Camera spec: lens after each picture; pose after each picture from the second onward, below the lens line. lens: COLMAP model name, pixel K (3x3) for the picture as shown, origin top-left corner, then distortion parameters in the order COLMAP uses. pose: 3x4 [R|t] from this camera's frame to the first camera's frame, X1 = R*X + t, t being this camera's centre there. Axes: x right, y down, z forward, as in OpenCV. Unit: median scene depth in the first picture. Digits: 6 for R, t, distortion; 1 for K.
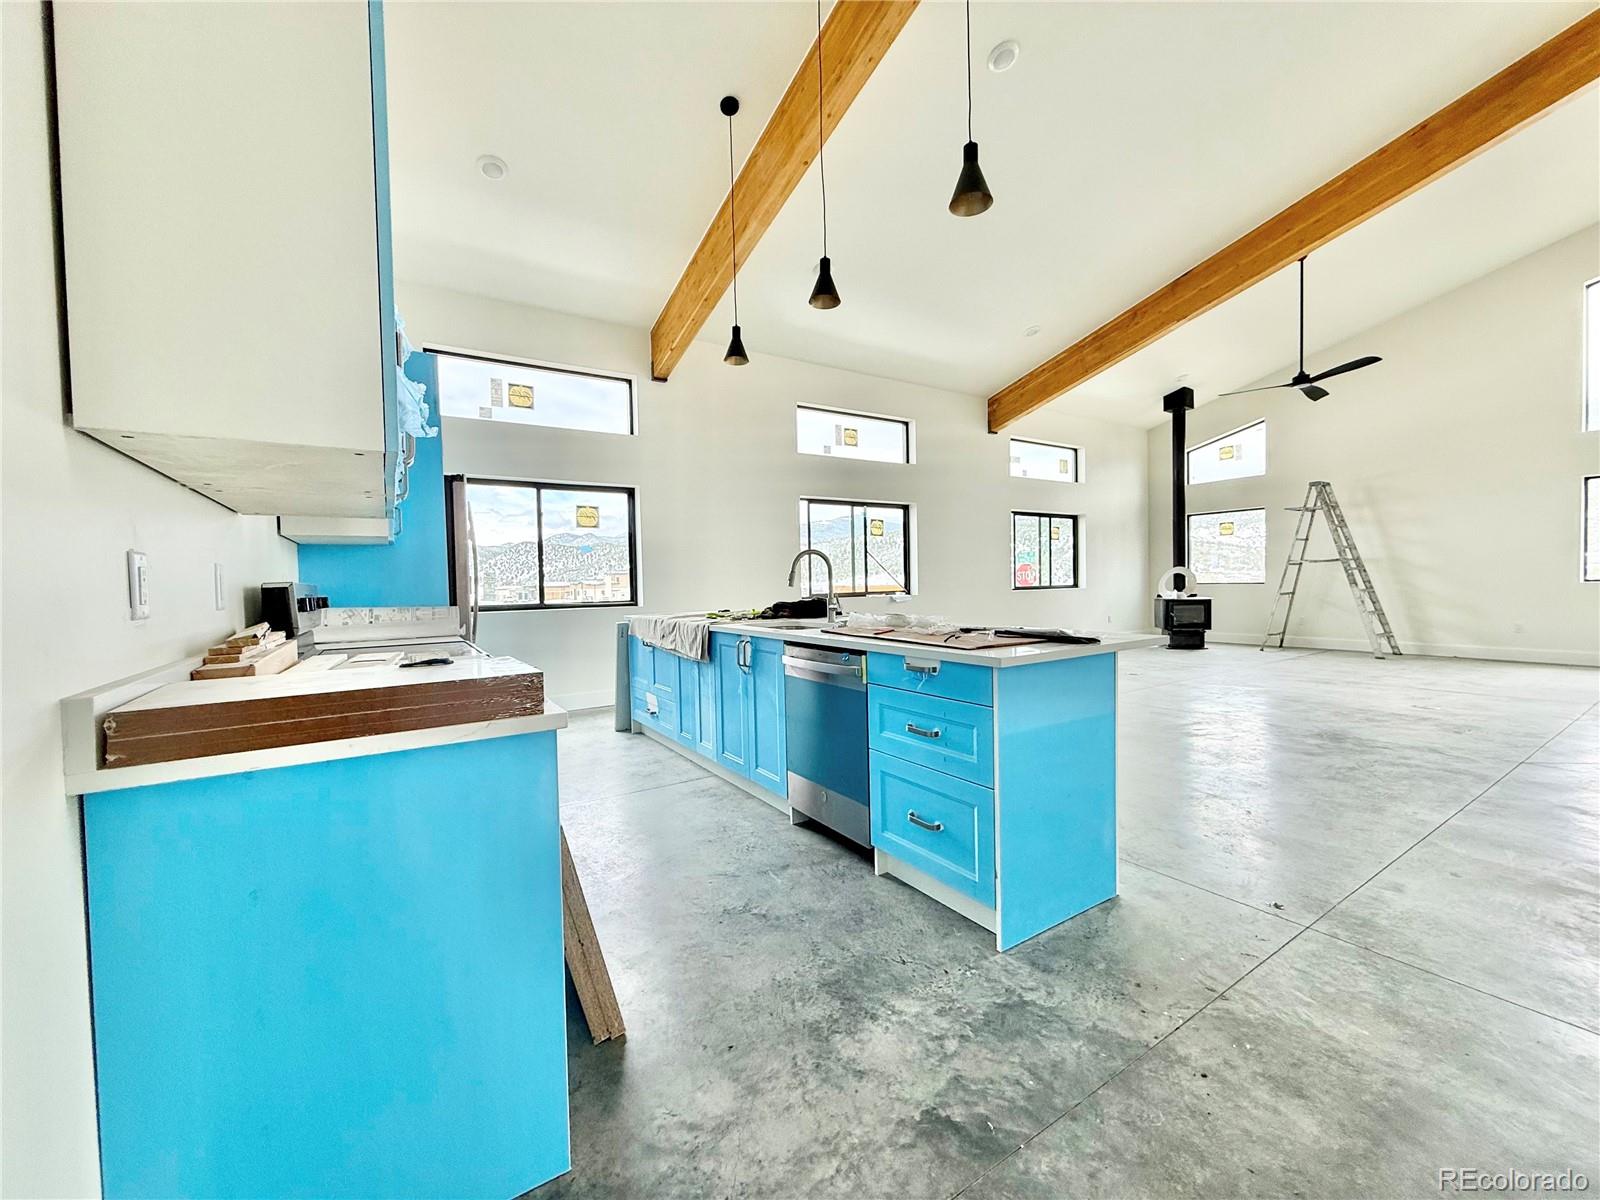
lens RADIAL K [[637.9, 0, 796.9], [0, 637.9, 600.7], [0, 0, 1]] dist [0.000754, 0.000270]
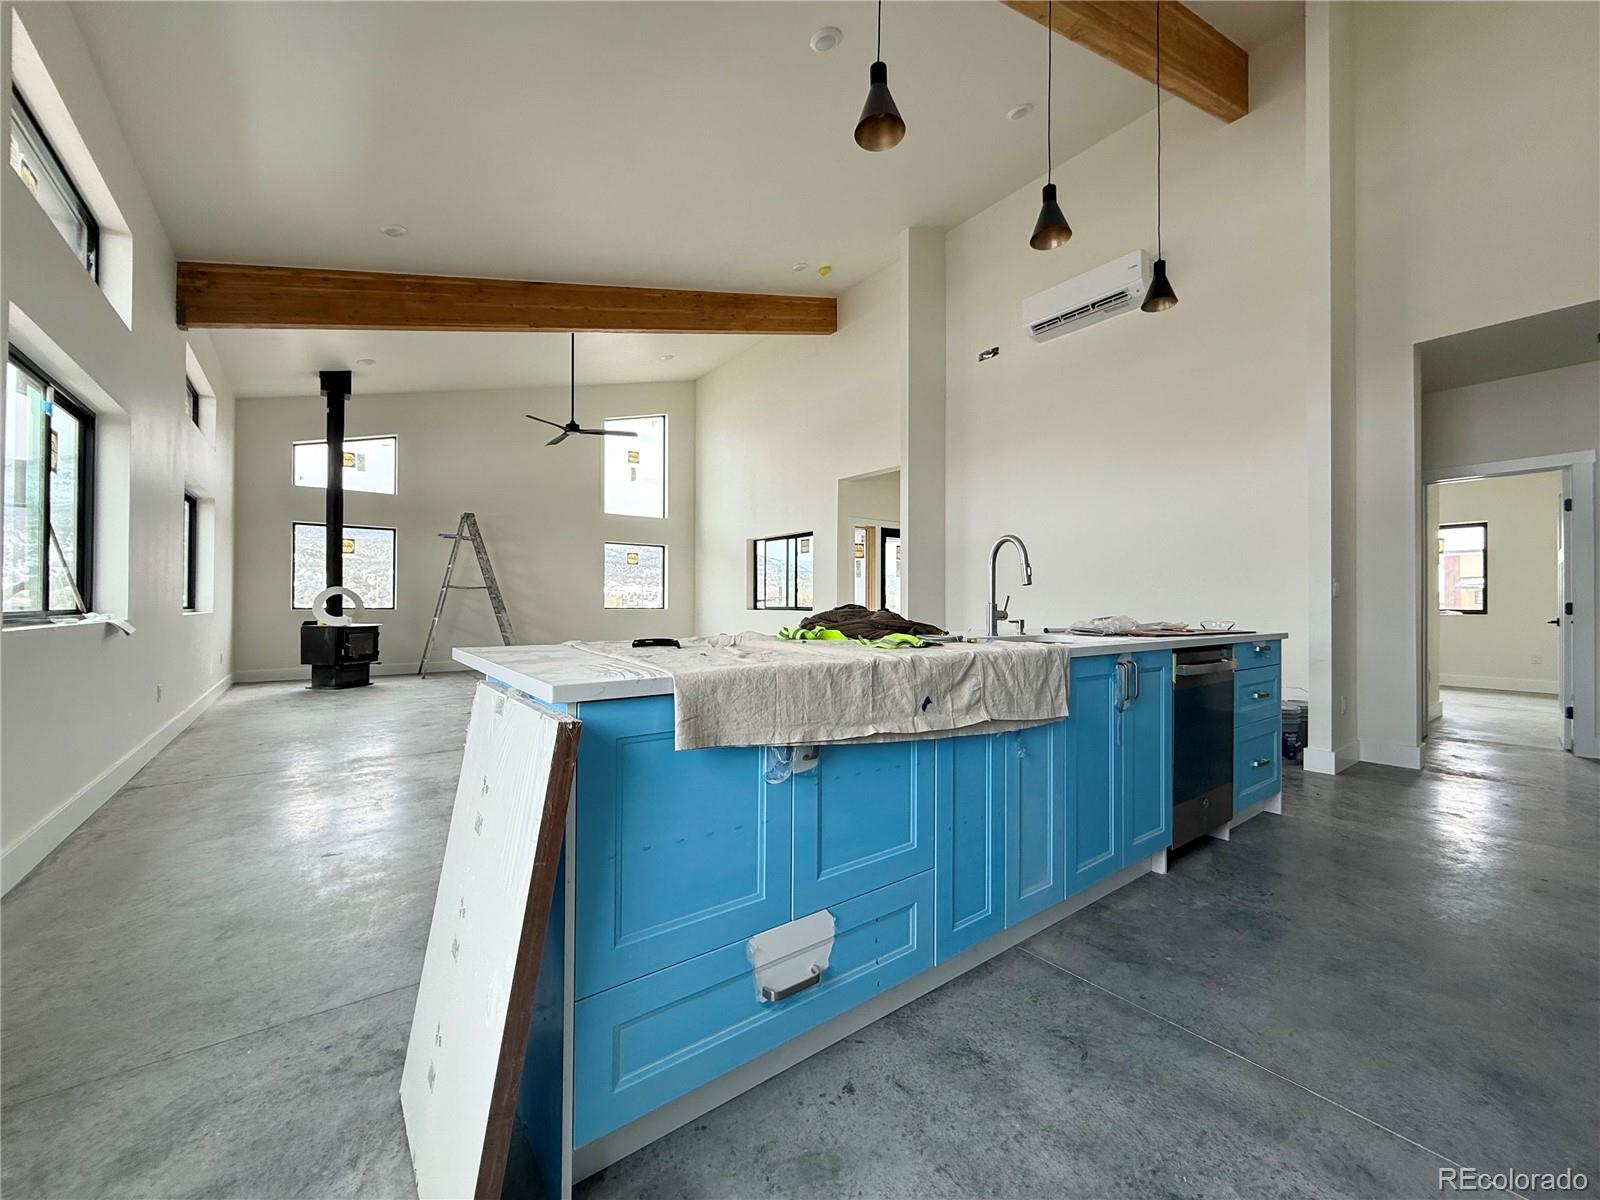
lens RADIAL K [[637.9, 0, 796.9], [0, 637.9, 600.7], [0, 0, 1]] dist [0.000754, 0.000270]
pose [[-0.073665, 0.027358, 0.996908, -0.276344], [0.028376, 0.999276, -0.025326, 0.001658], [-0.996879, 0.026423, -0.074388, 0.528116]]
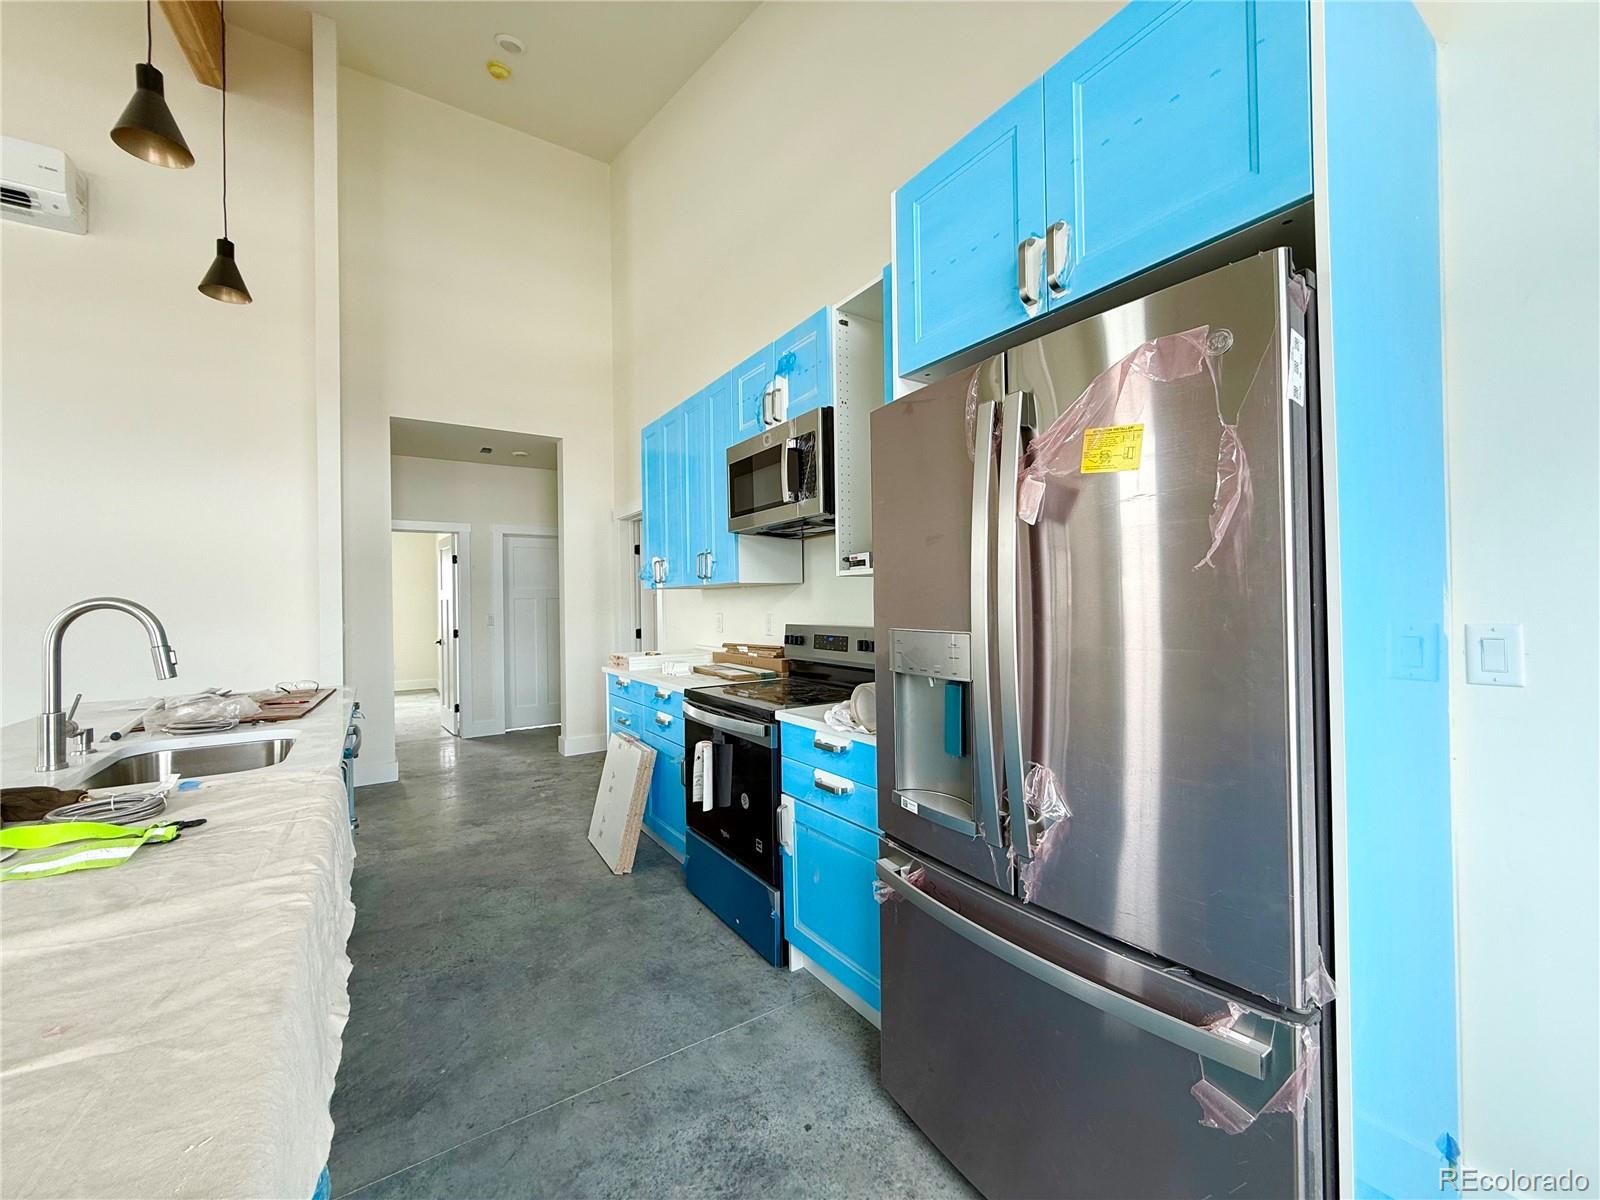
lens RADIAL K [[637.9, 0, 796.9], [0, 637.9, 600.7], [0, 0, 1]] dist [0.000754, 0.000270]
pose [[-0.999083, 0.037575, -0.020528, -0.179987], [0.036962, 0.998882, 0.029465, -0.030631], [0.021612, 0.028679, -0.999355, 0.591182]]
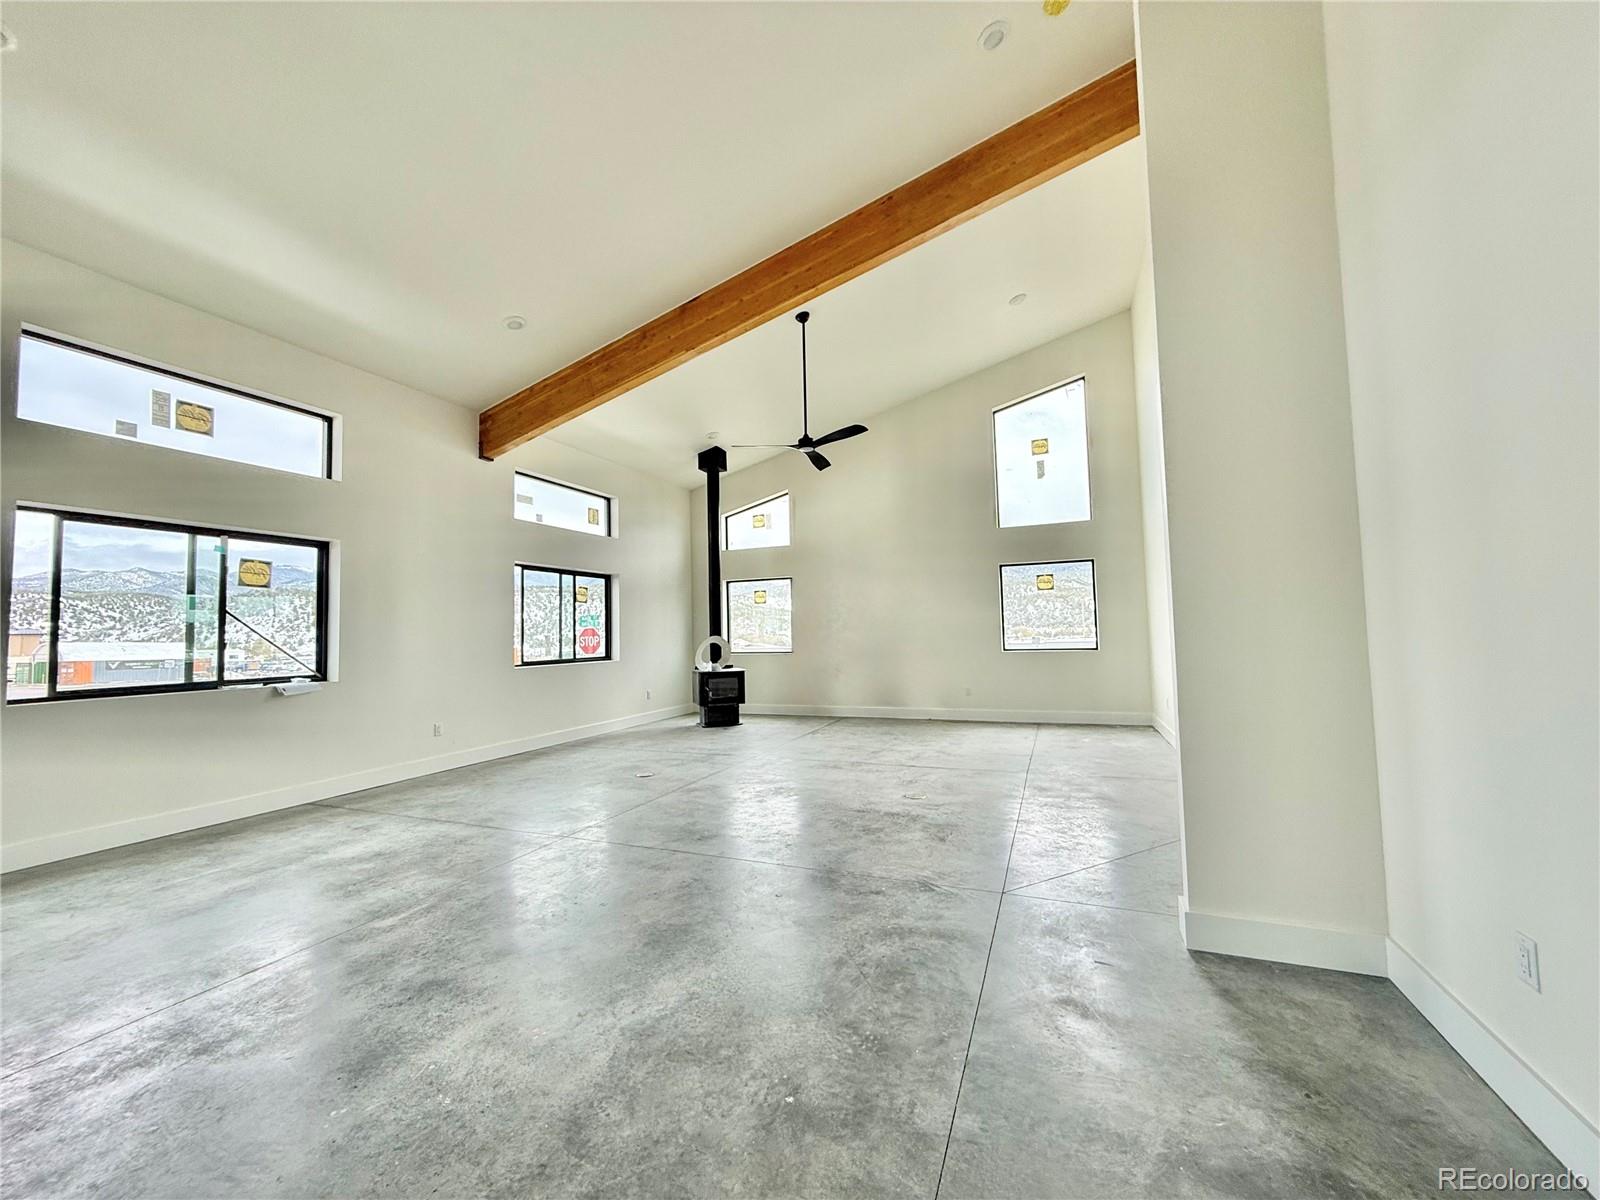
lens RADIAL K [[637.9, 0, 796.9], [0, 637.9, 600.7], [0, 0, 1]] dist [0.000754, 0.000270]
pose [[0.821970, 0.032762, 0.568588, 0.188058], [0.022067, 0.995762, -0.089277, -0.020968], [-0.569104, 0.085930, 0.817763, 0.191229]]
